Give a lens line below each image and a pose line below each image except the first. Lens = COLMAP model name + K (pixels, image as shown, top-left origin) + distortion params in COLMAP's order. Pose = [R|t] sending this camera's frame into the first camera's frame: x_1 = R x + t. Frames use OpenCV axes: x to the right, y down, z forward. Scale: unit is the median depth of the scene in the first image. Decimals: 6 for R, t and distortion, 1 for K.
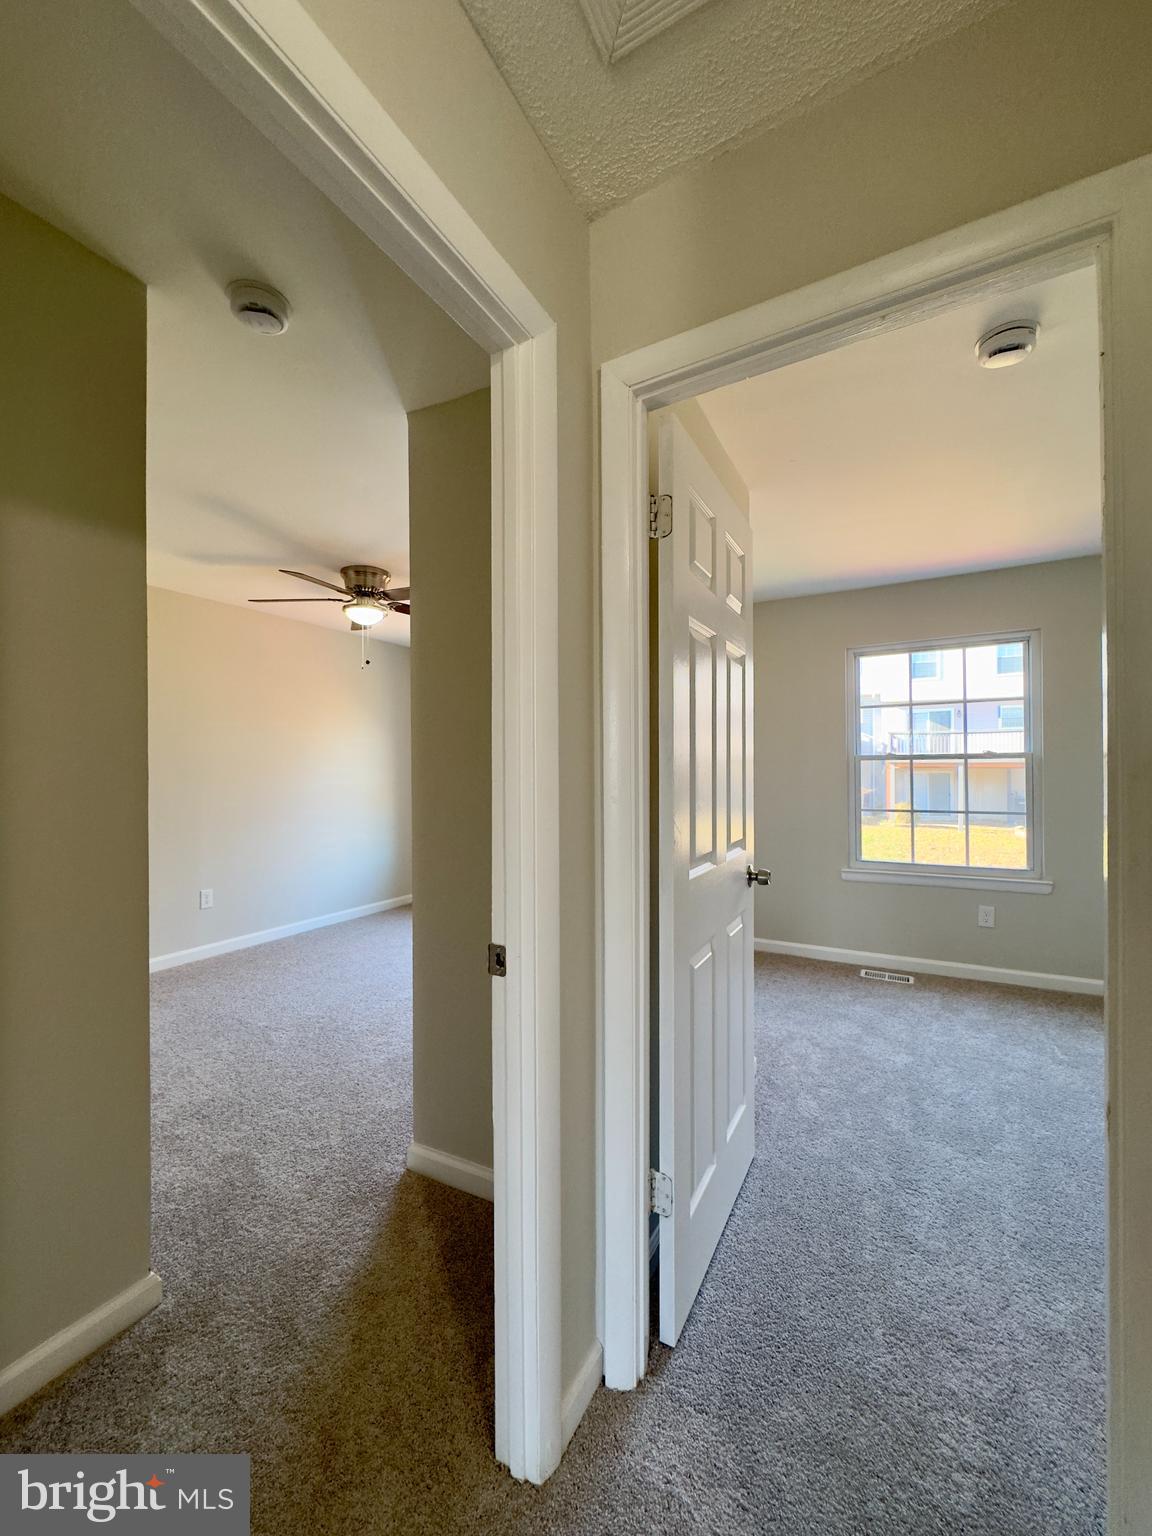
lens RADIAL K [[610.6, 0, 574.7], [0, 610.6, 767.5], [0, 0, 1]] dist [-0.002544, 0.000845]
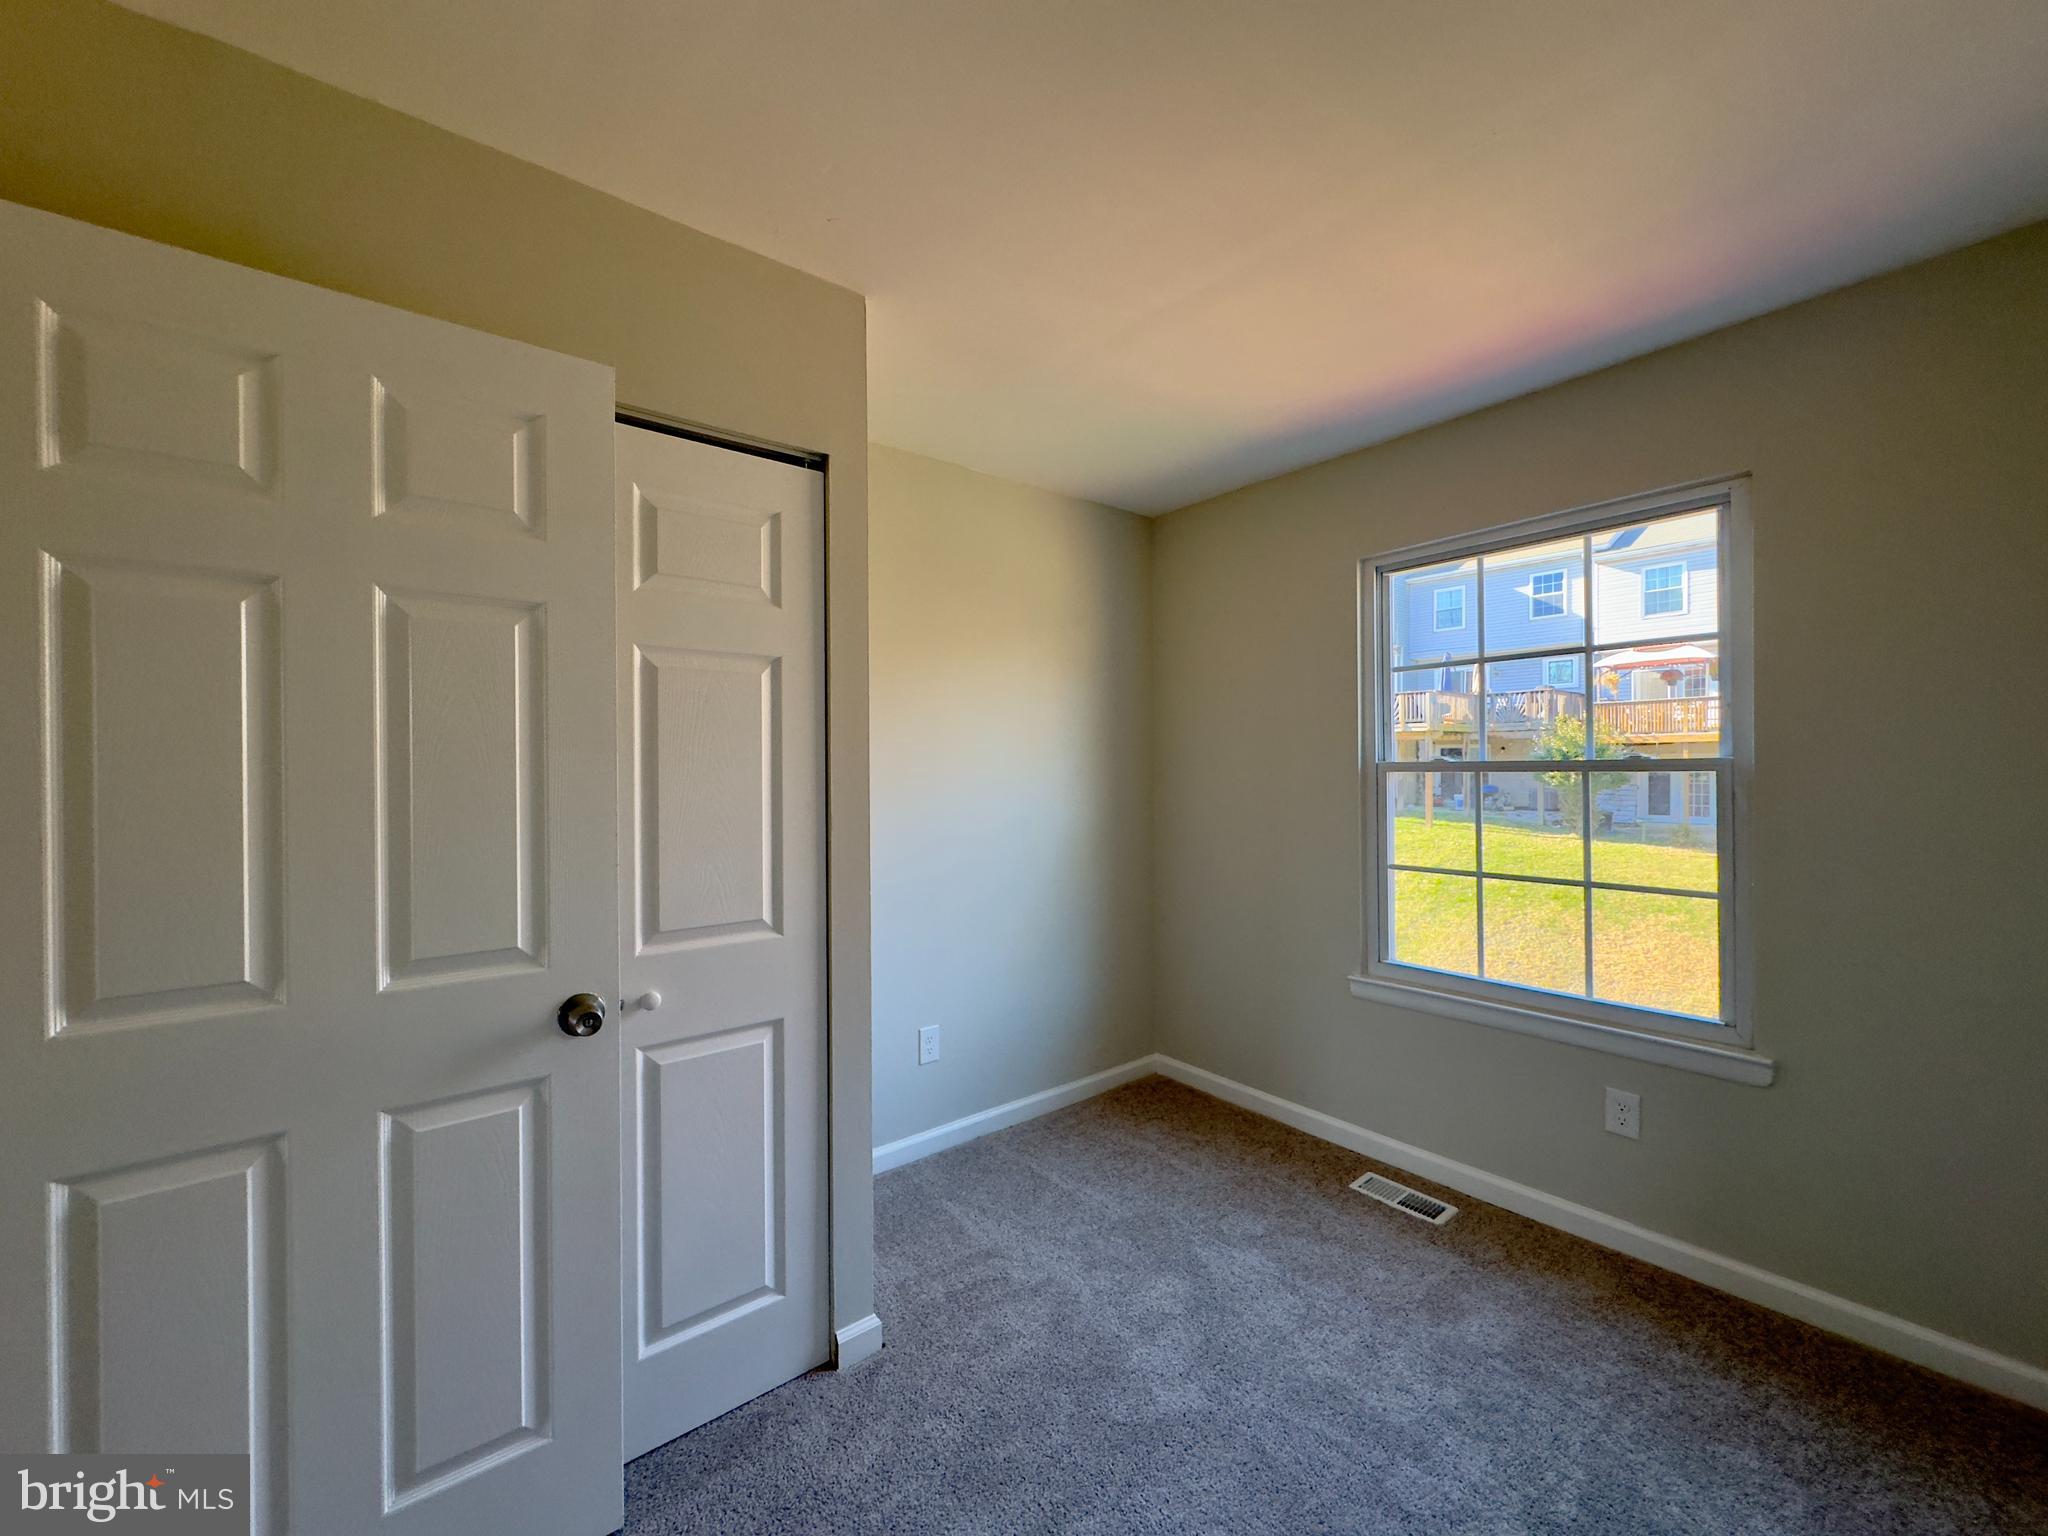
lens RADIAL K [[814.2, 0, 1025.1], [0, 814.2, 766.0], [0, 0, 1]] dist [-0.002544, 0.000845]
pose [[0.921320, -0.004390, -0.388781, 0.511396], [0.010242, 0.999863, 0.012981, -0.032323], [0.388671, -0.015941, 0.921239, 0.266009]]
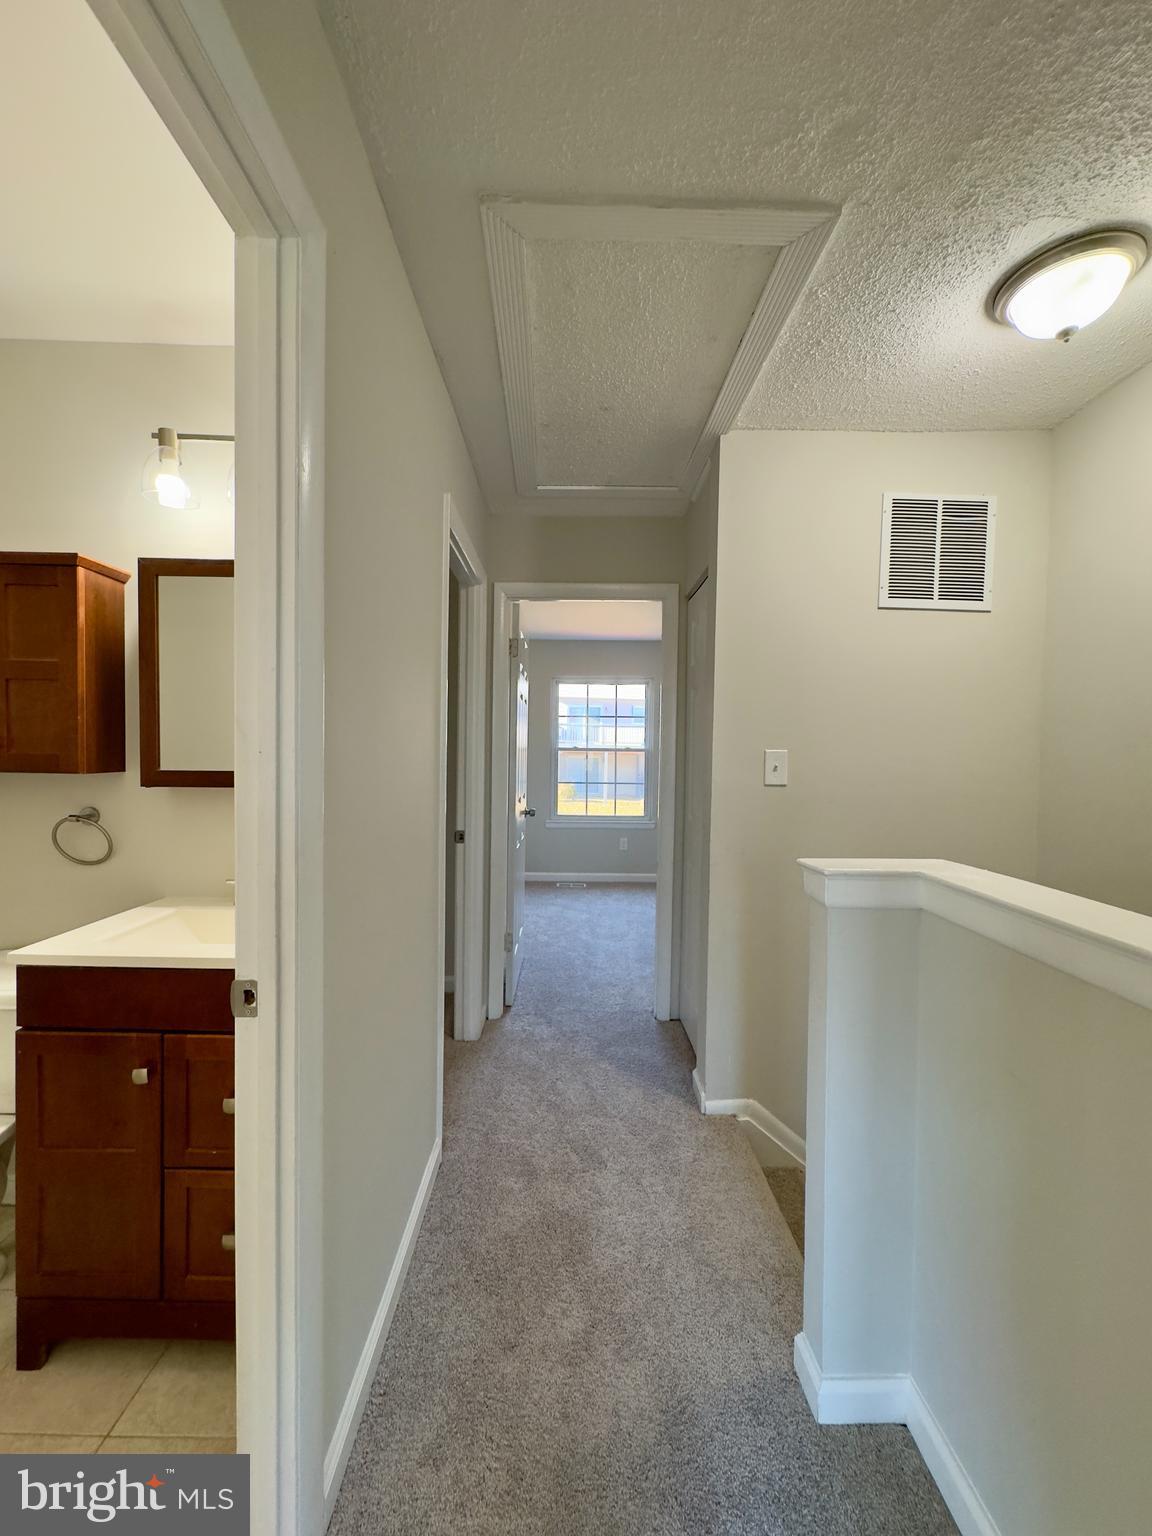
lens RADIAL K [[610.6, 0, 572.0], [0, 610.6, 772.5], [0, 0, 1]] dist [-0.002544, 0.000845]
pose [[0.872092, 0.003645, 0.489328, -0.294034], [-0.022559, 0.999209, 0.032763, -0.009184], [-0.488821, -0.039611, 0.871484, -0.419095]]
